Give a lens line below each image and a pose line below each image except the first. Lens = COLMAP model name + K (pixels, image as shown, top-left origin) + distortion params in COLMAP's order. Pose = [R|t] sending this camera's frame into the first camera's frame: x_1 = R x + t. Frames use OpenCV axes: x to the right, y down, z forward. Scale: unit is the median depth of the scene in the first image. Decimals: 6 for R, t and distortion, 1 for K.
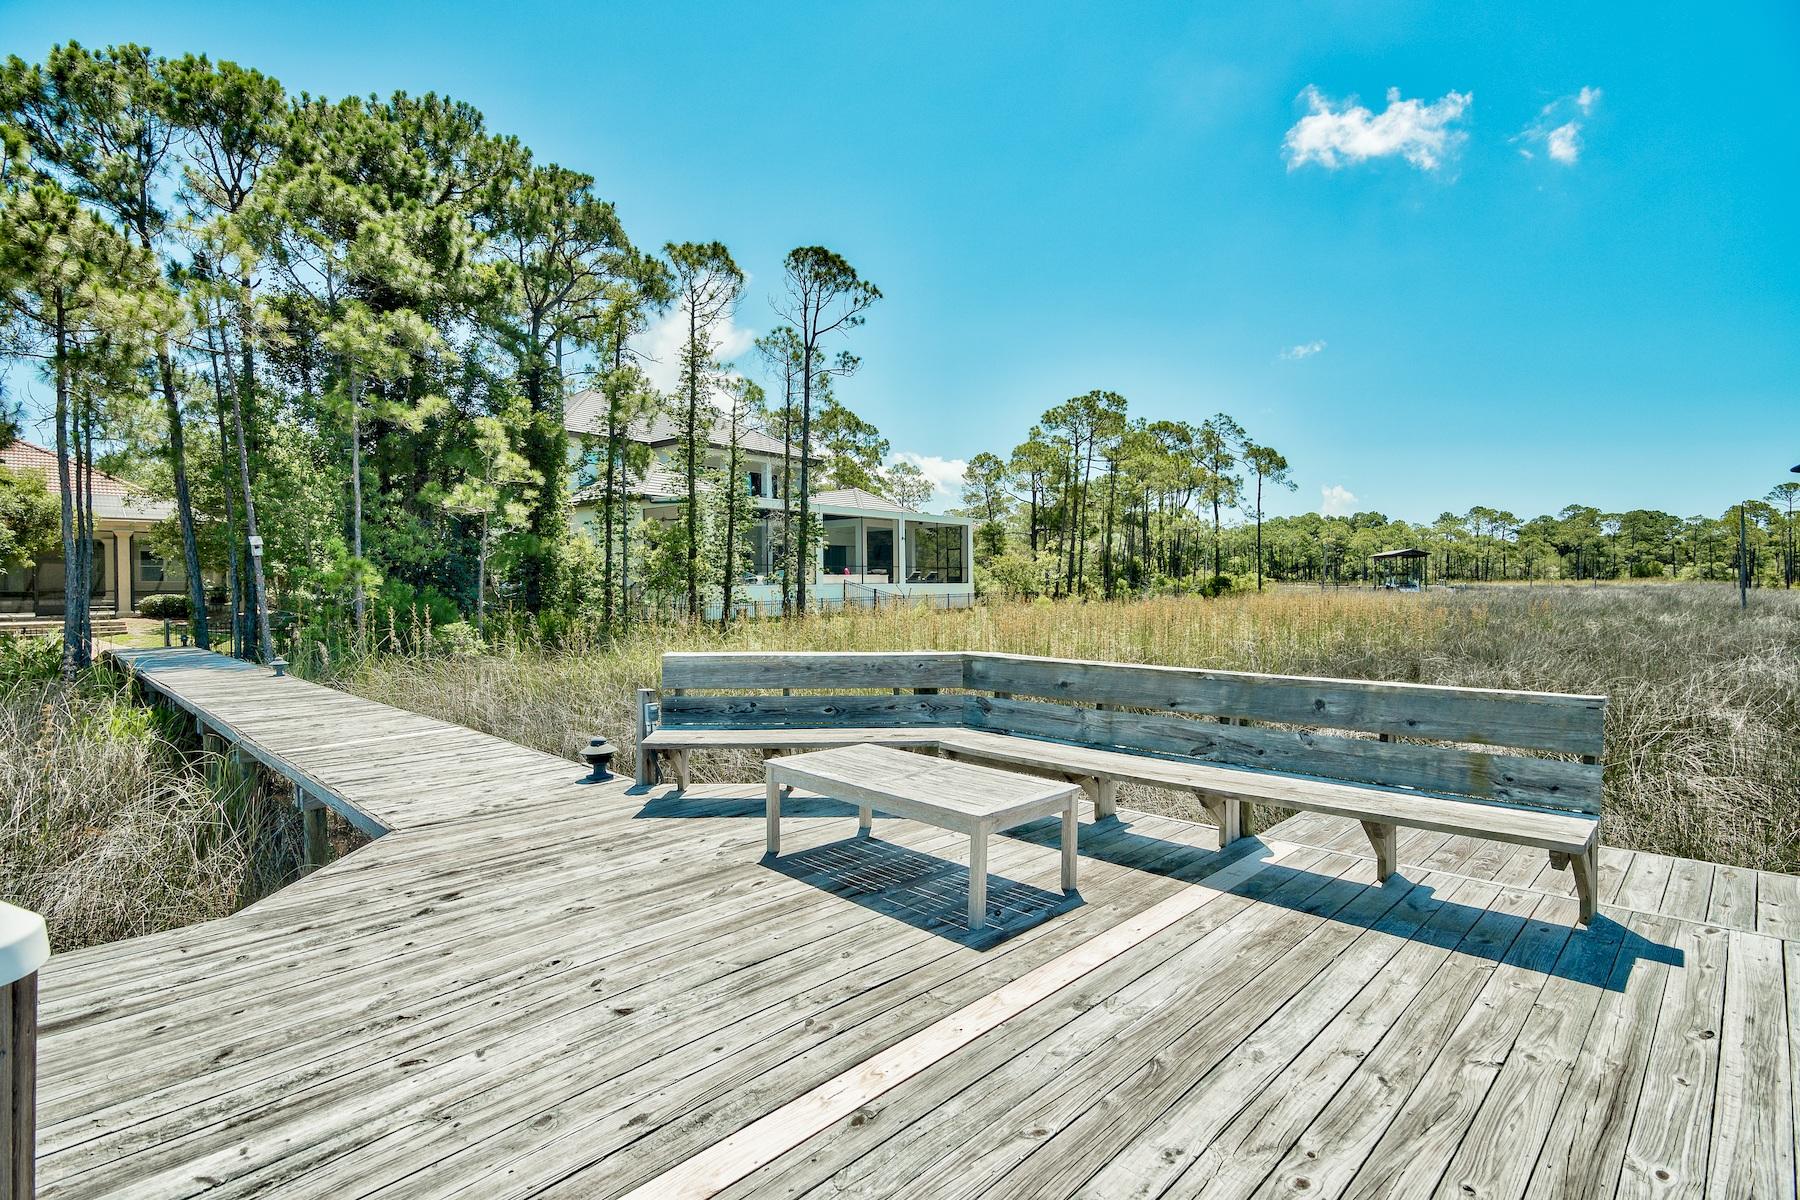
lens RADIAL K [[845.5, 0, 900.3], [0, 845.5, 590.2], [0, 0, 1]] dist [0.001959, 0.000042]
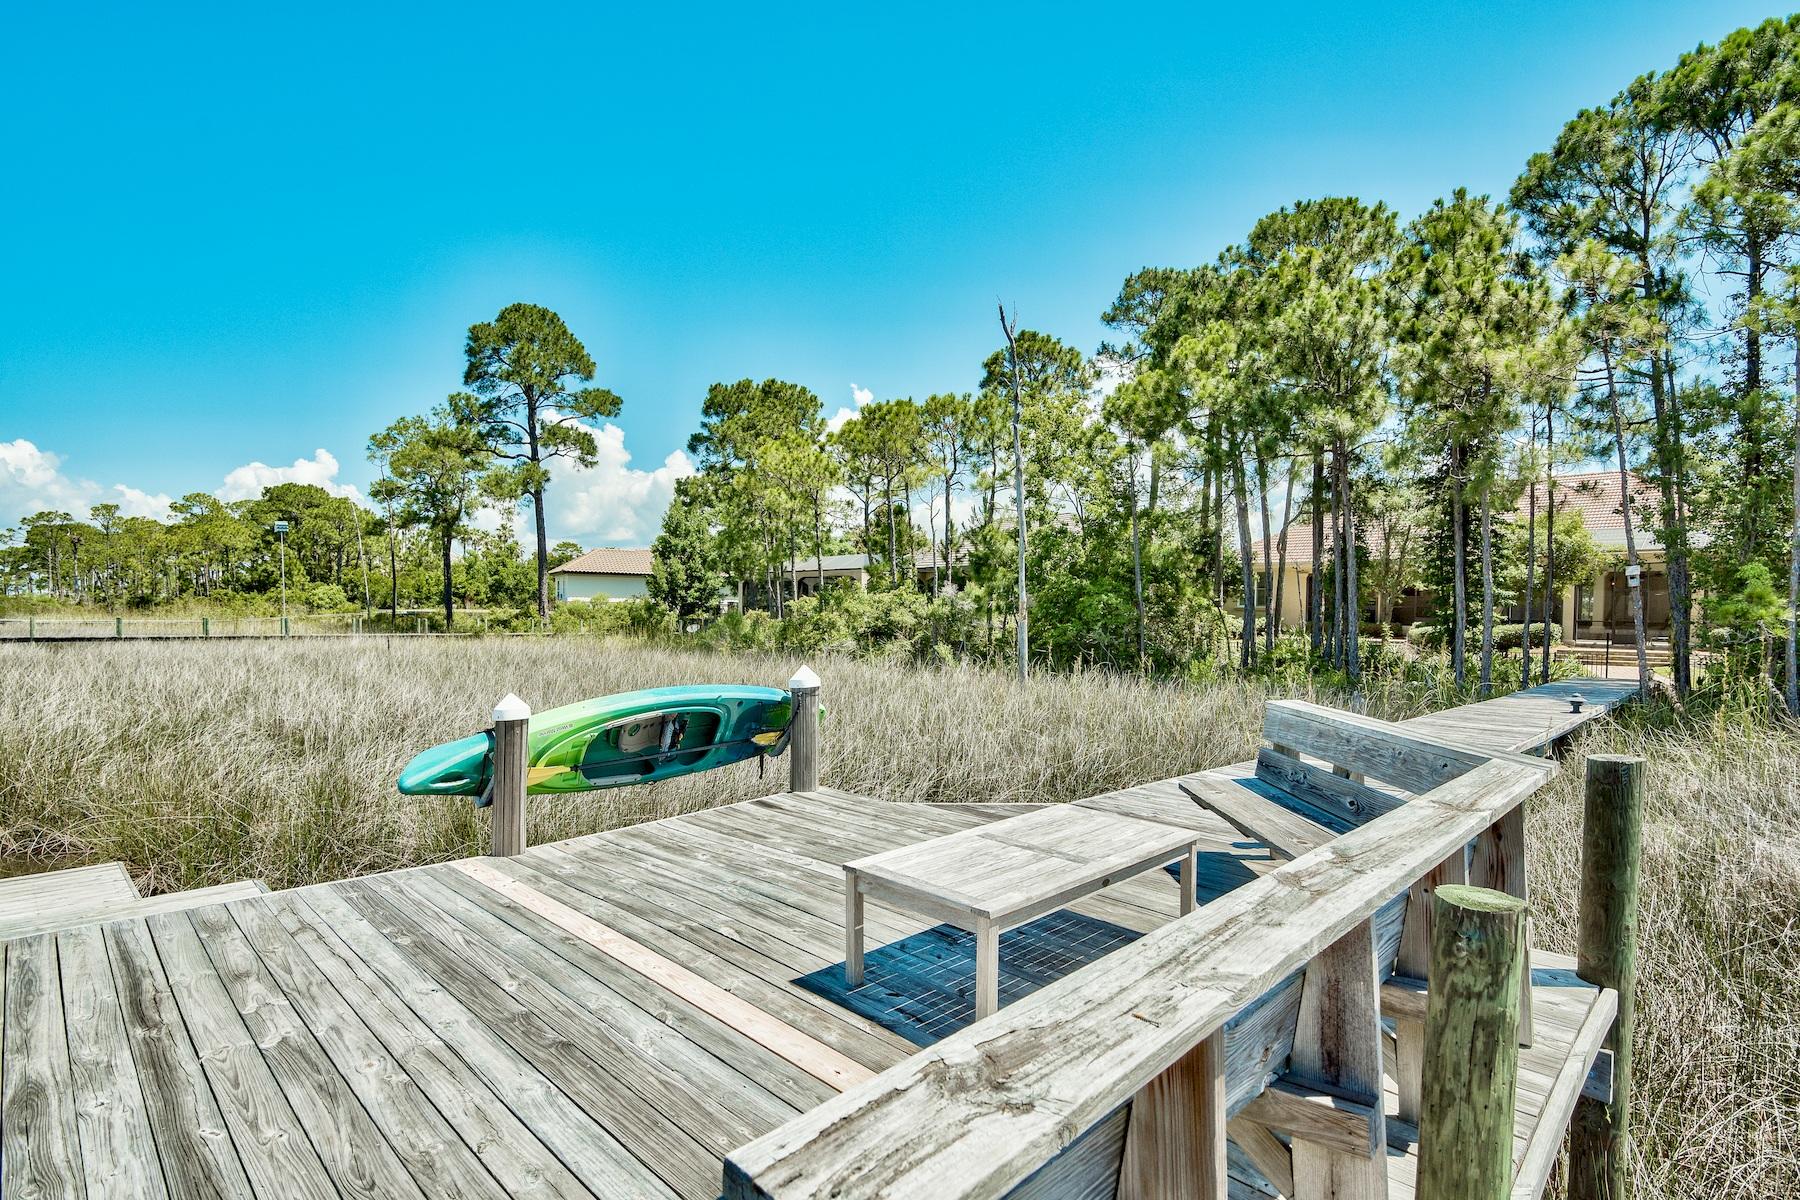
lens RADIAL K [[891.2, 0, 904.5], [0, 891.2, 602.7], [0, 0, 1]] dist [0.000311, -0.001031]
pose [[0.001701, -0.007587, -0.999970, 1.200058], [-0.013054, 0.999886, -0.007608, -0.016779], [0.999913, 0.013066, 0.001602, 1.164455]]
